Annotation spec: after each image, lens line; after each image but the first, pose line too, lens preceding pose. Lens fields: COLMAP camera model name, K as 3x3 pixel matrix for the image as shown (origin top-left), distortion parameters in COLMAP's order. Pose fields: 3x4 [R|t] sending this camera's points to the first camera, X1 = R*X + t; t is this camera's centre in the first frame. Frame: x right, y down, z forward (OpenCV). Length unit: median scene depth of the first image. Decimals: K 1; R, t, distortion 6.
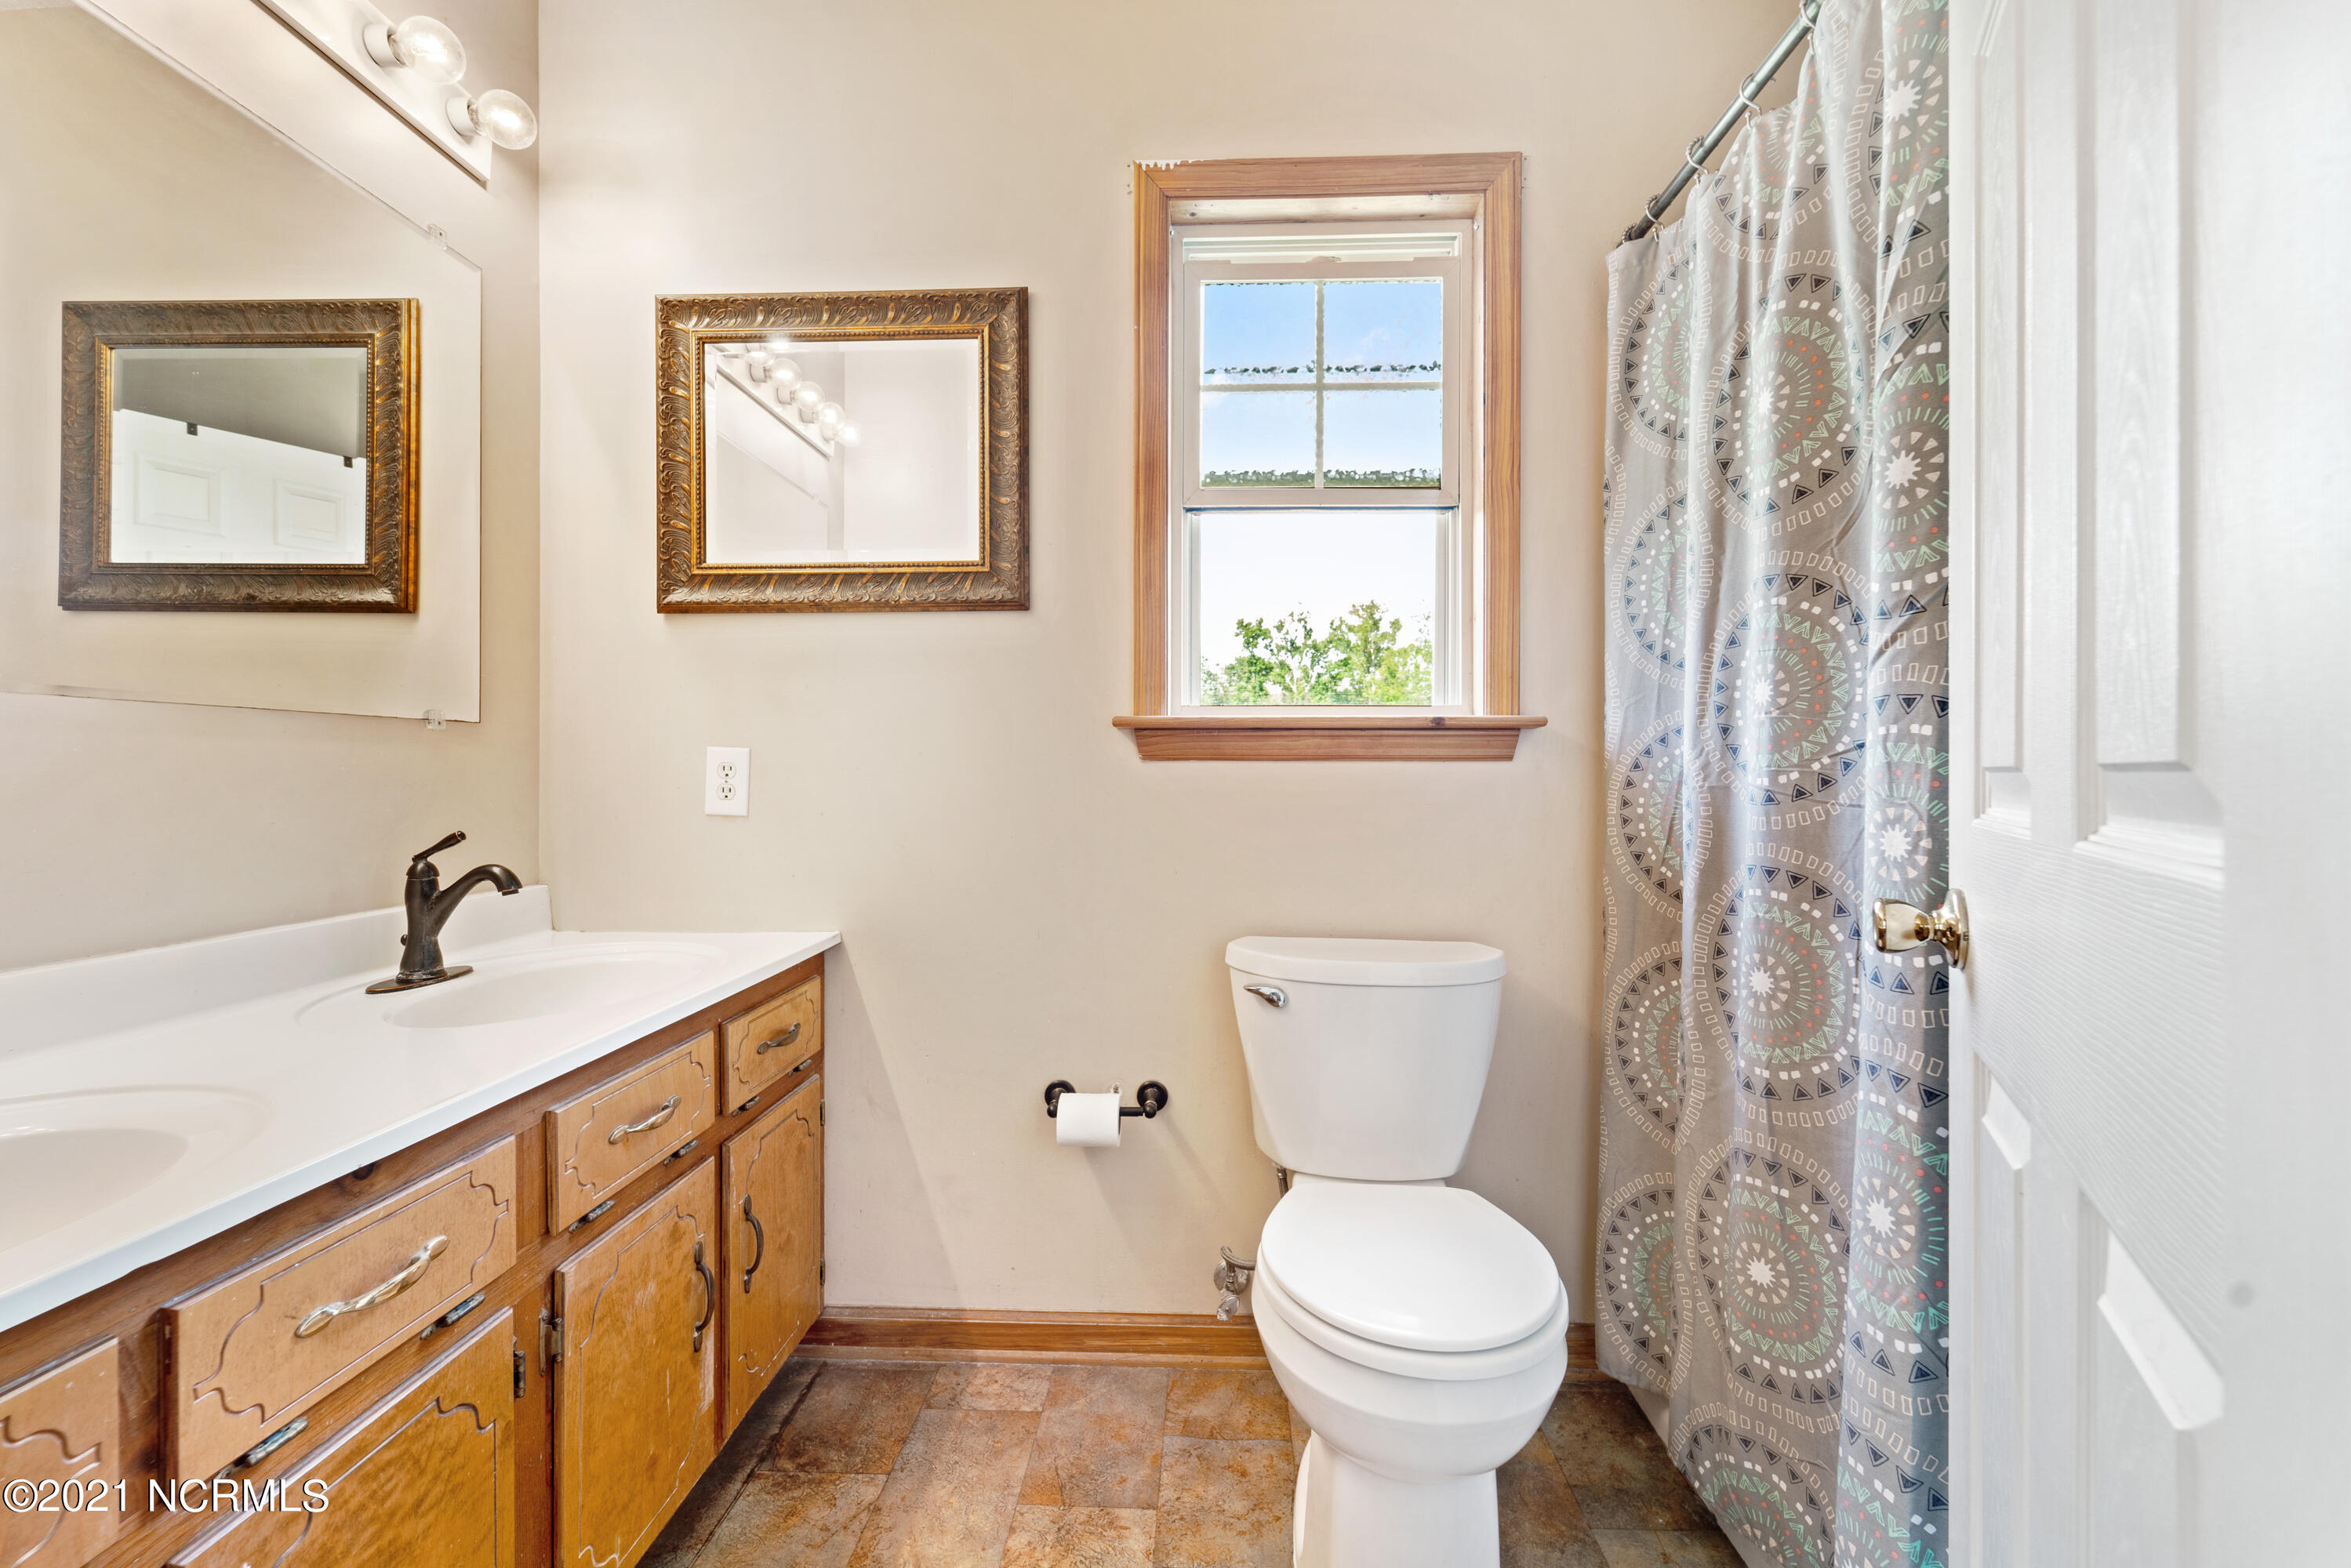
lens RADIAL K [[965.3, 0, 1151.8], [0, 965.3, 772.3], [0, 0, 1]] dist [0.002673, -0.002441]
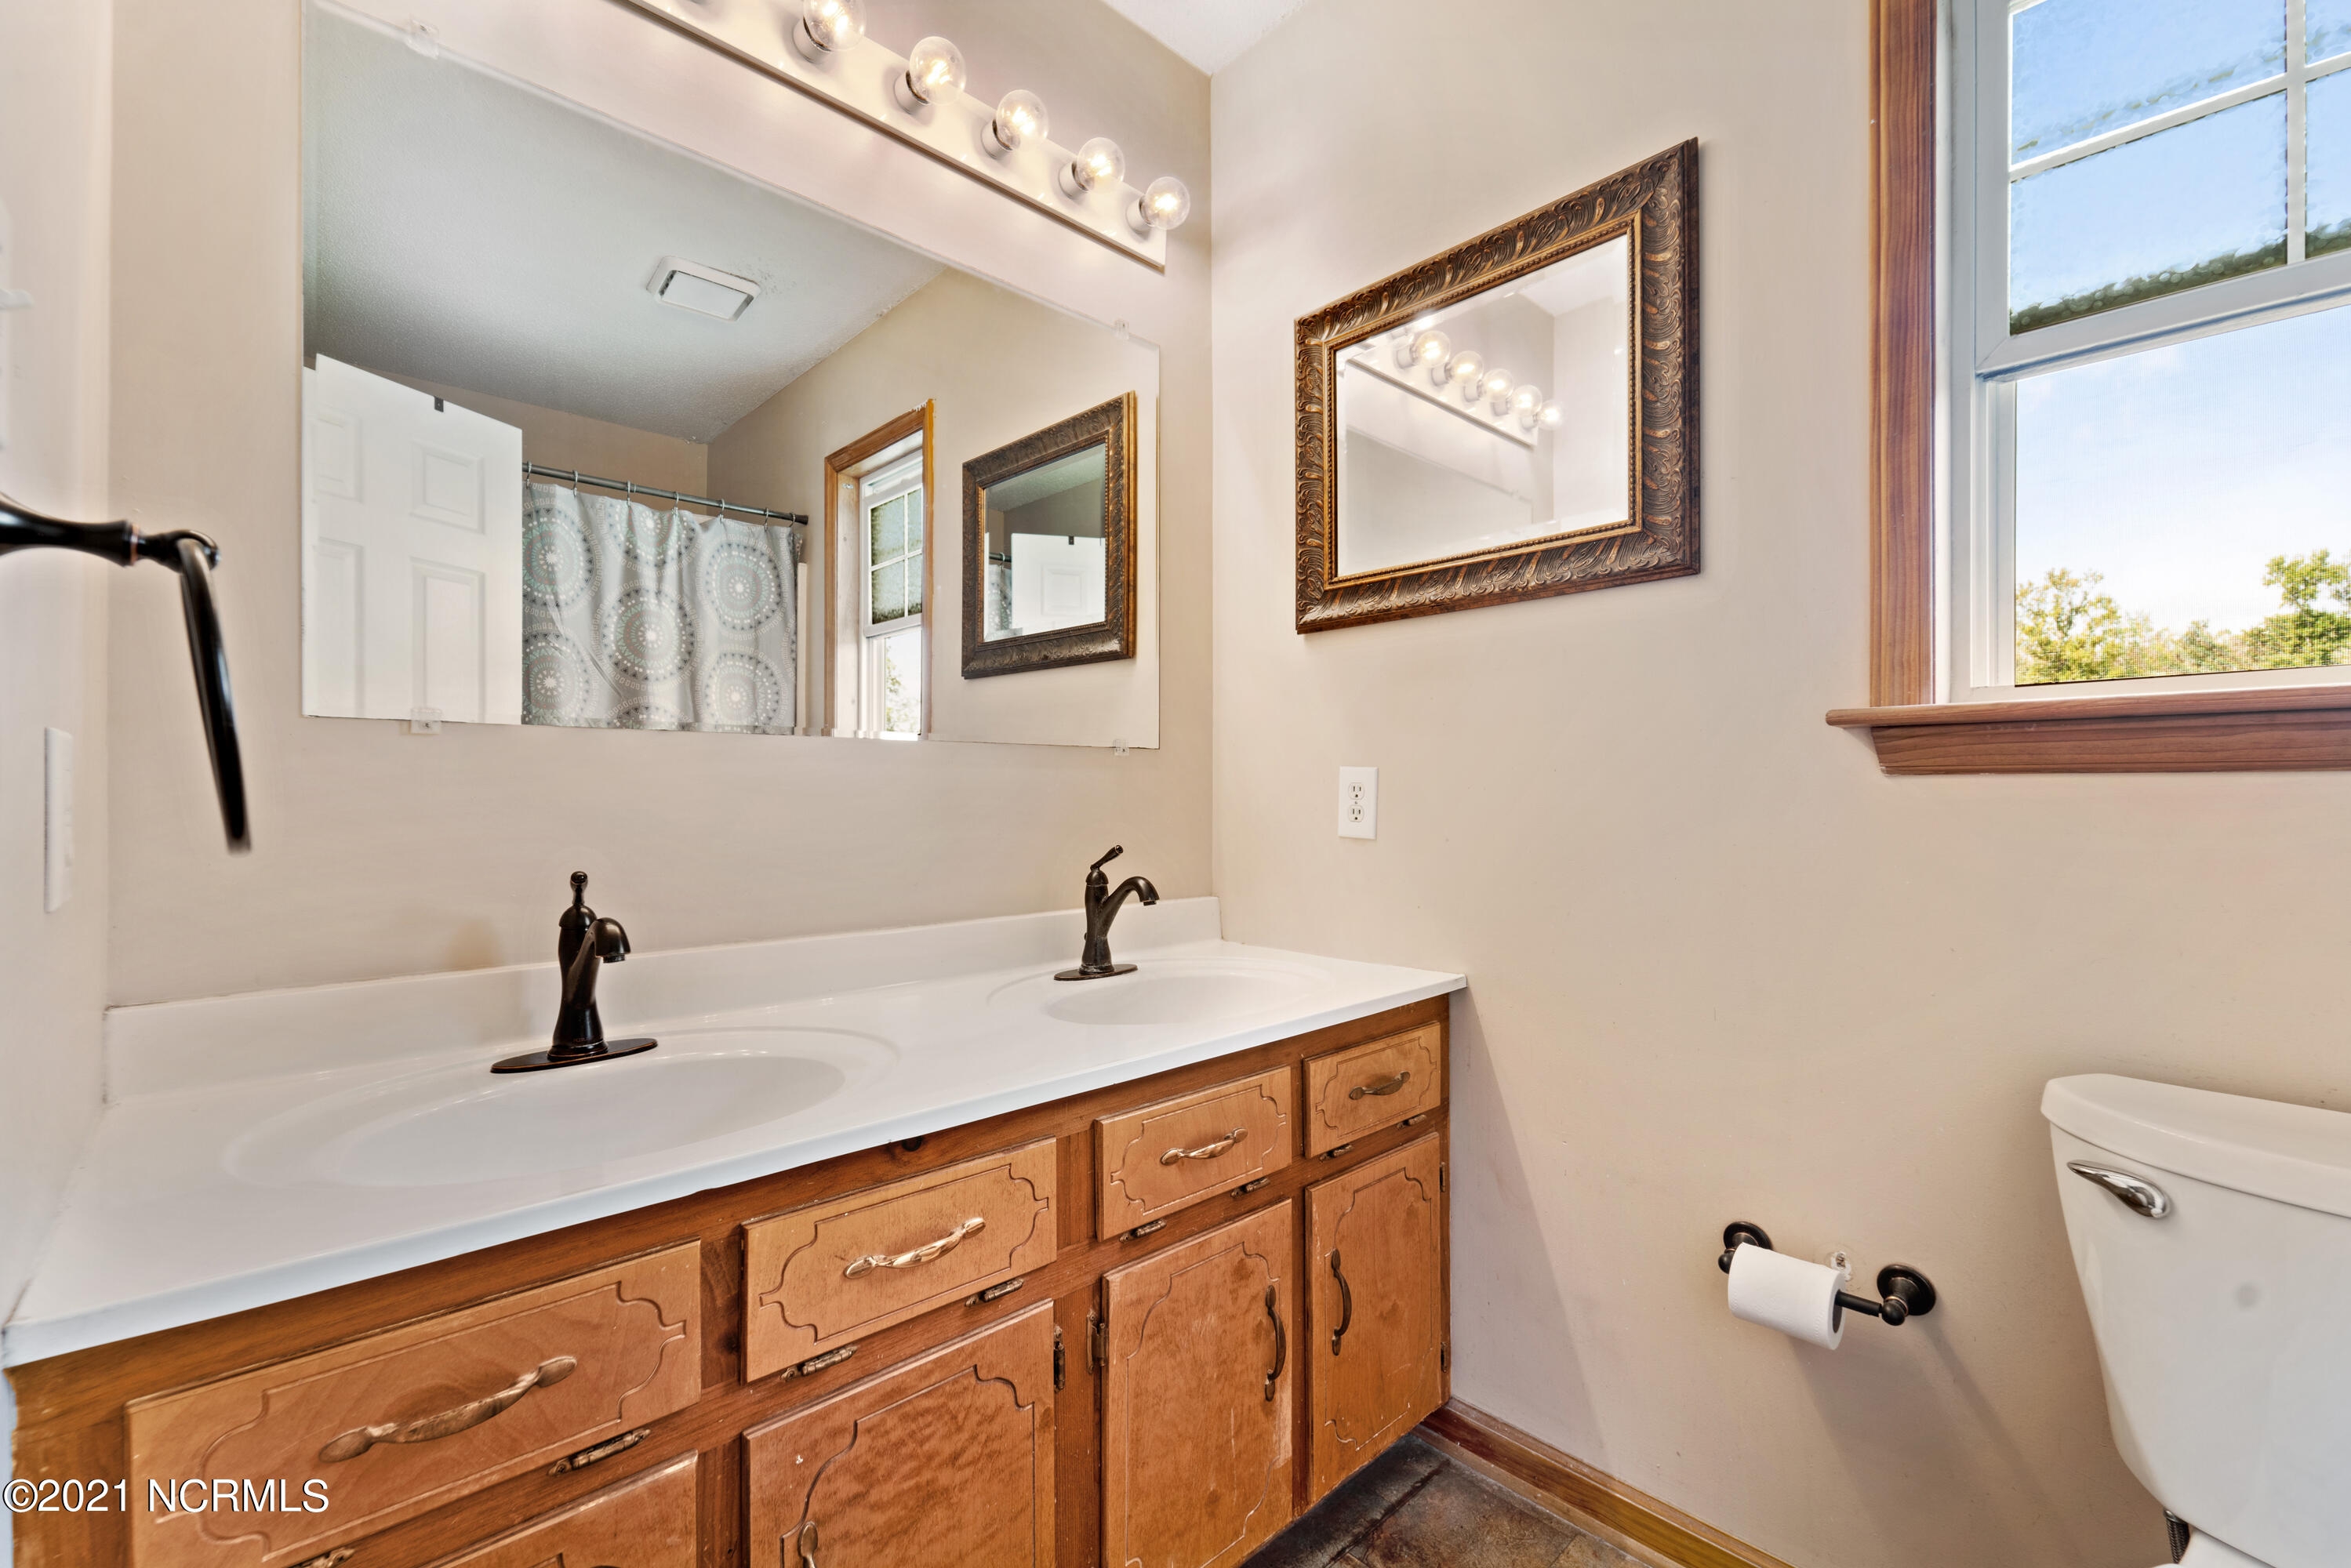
lens RADIAL K [[965.3, 0, 1189.2], [0, 965.3, 791.1], [0, 0, 1]] dist [0.002673, -0.002441]
pose [[0.724410, -0.001748, -0.689367, 0.100466], [0.000993, 0.999998, -0.001491, -0.000476], [0.689369, 0.000396, 0.724411, 0.196231]]
